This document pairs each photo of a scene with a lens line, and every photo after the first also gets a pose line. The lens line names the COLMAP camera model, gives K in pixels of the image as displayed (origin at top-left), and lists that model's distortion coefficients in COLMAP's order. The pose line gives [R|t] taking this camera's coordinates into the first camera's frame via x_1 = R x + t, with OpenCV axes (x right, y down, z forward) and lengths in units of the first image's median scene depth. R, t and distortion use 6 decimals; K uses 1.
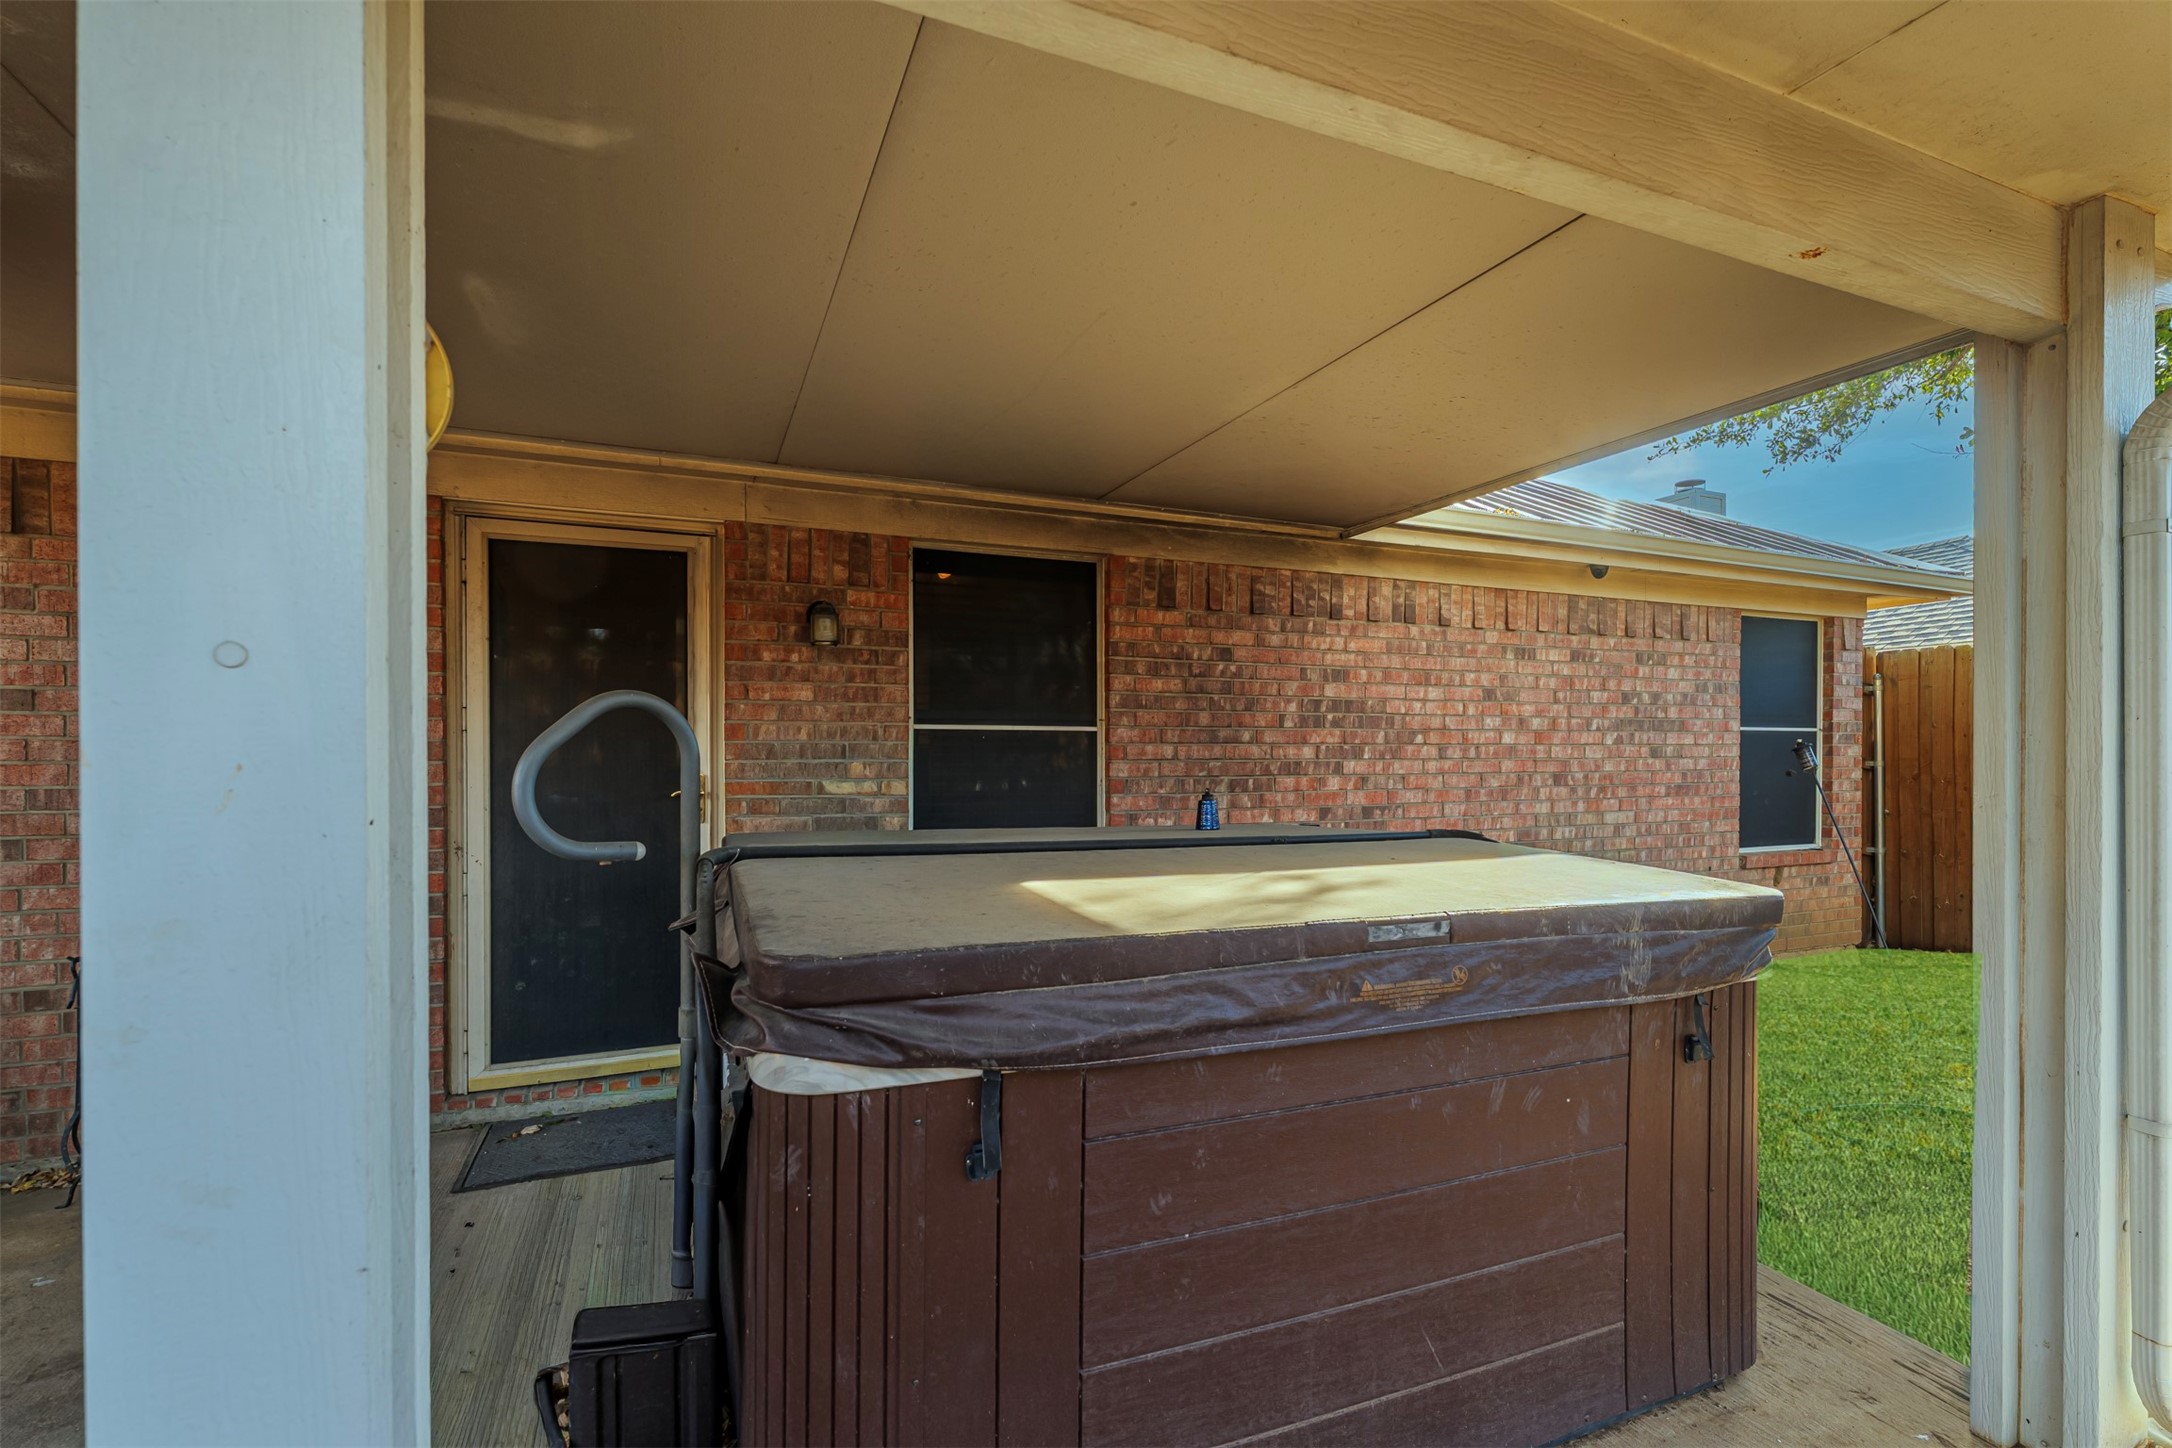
lens RADIAL K [[962.9, 0, 1094.4], [0, 962.9, 736.6], [0, 0, 1]] dist [-0.000066, 0.000232]
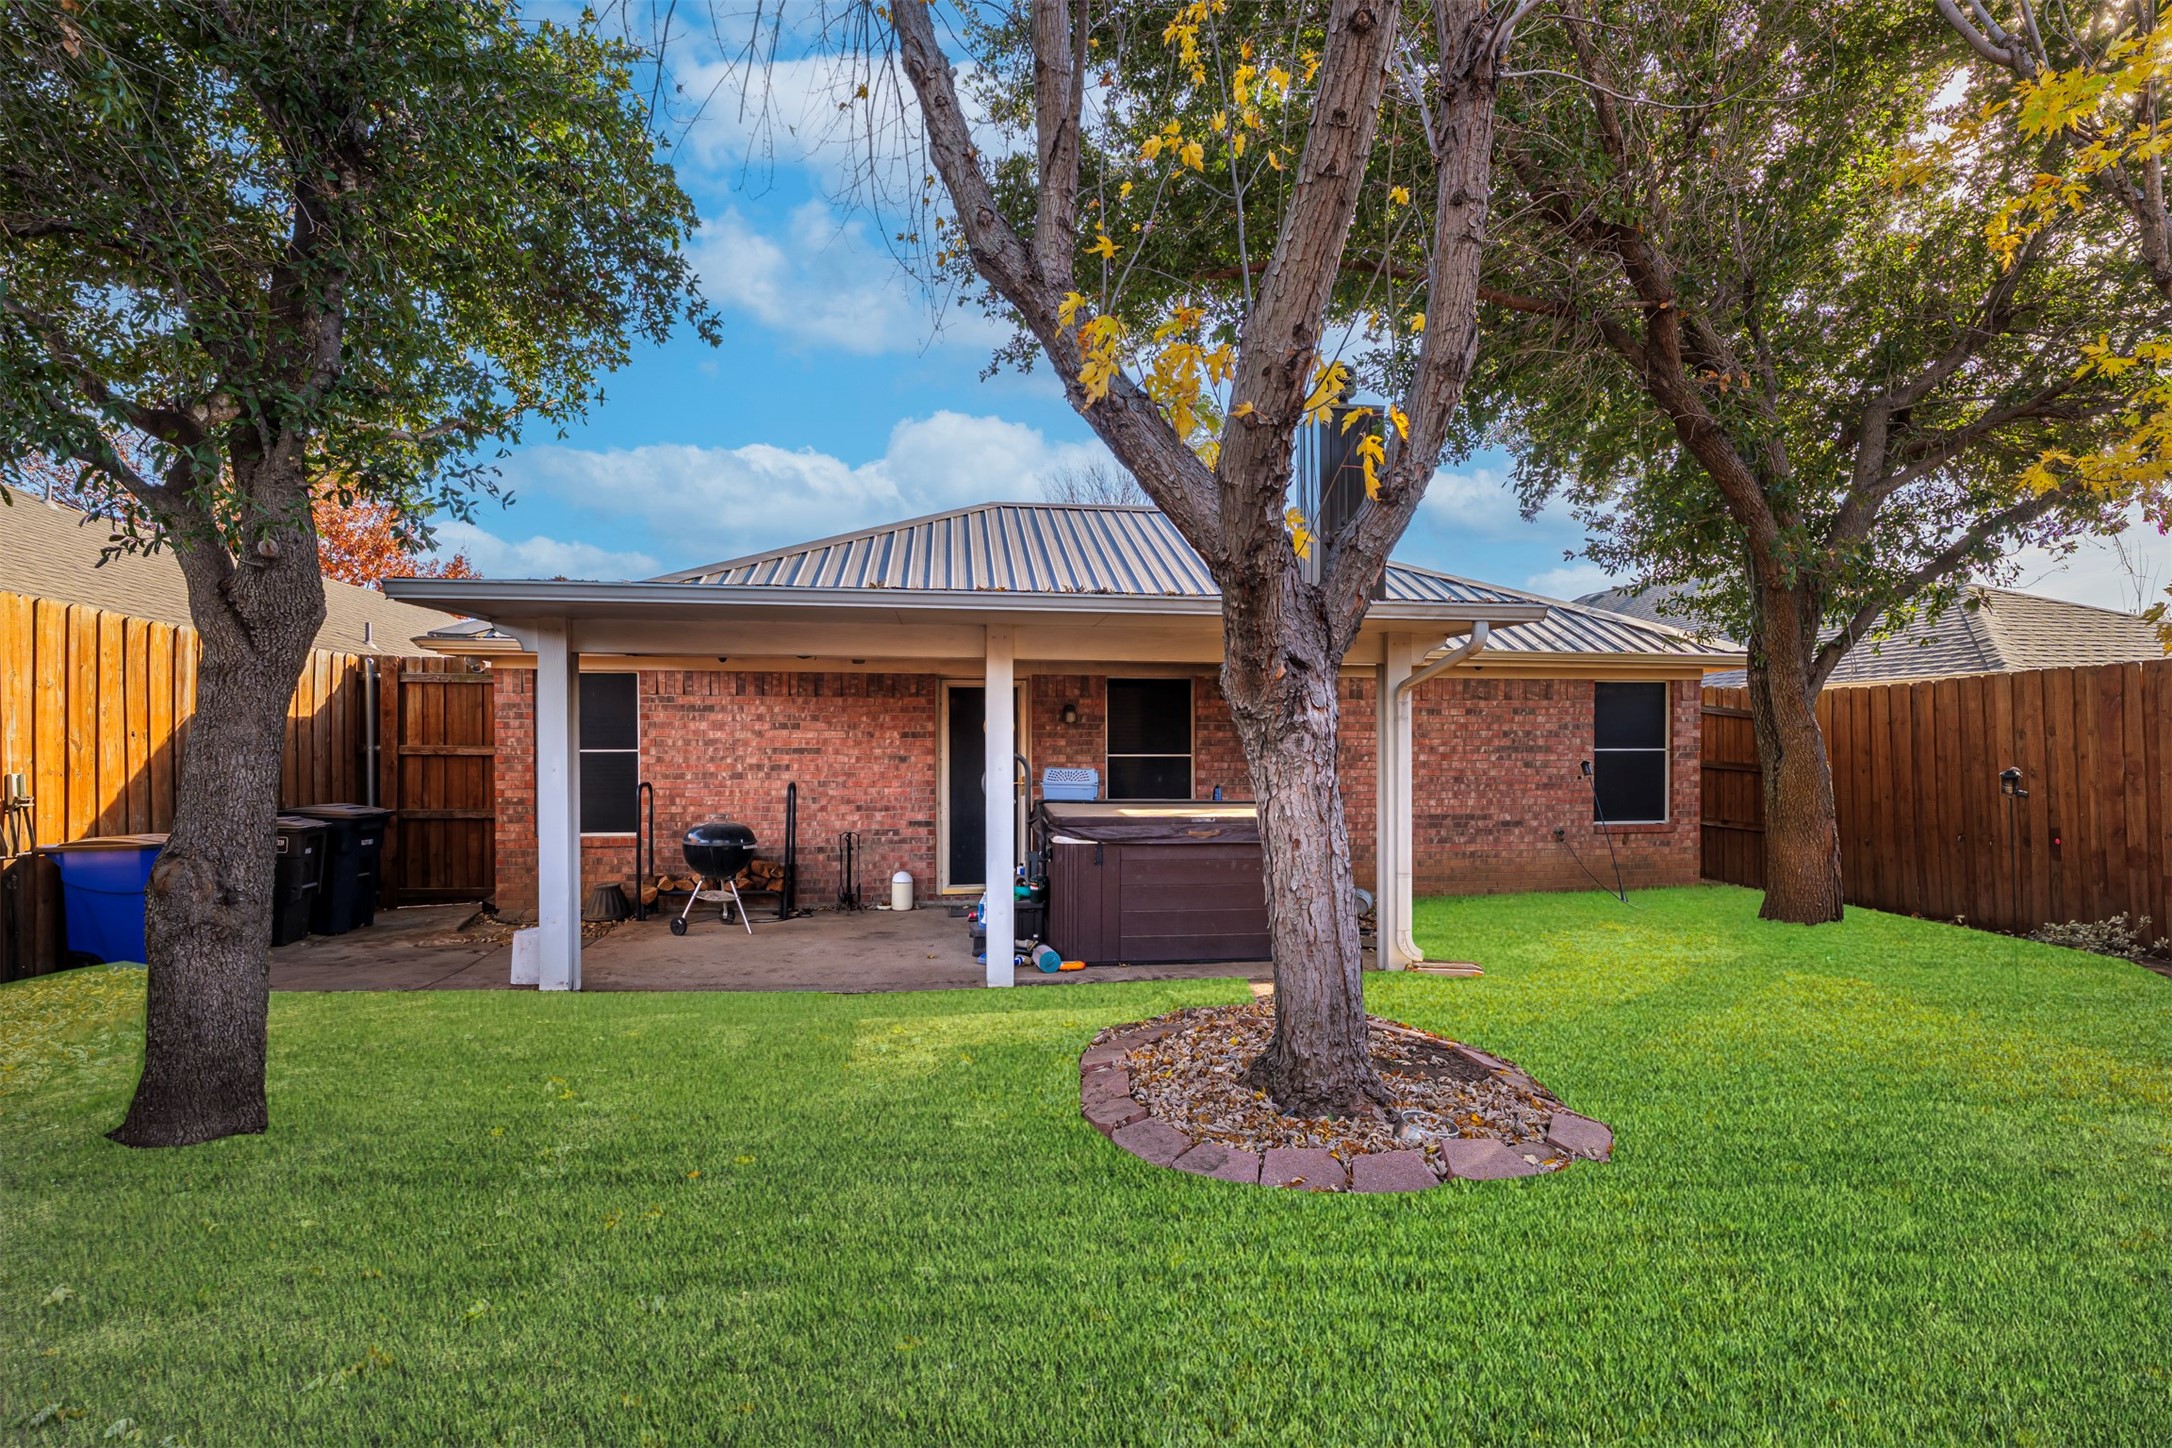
lens RADIAL K [[962.9, 0, 1094.4], [0, 962.9, 736.6], [0, 0, 1]] dist [-0.000066, 0.000232]
pose [[0.965991, -0.003063, -0.258559, 0.281248], [0.005877, 0.999932, 0.010114, -0.058557], [0.258510, -0.011290, 0.965943, -0.922331]]
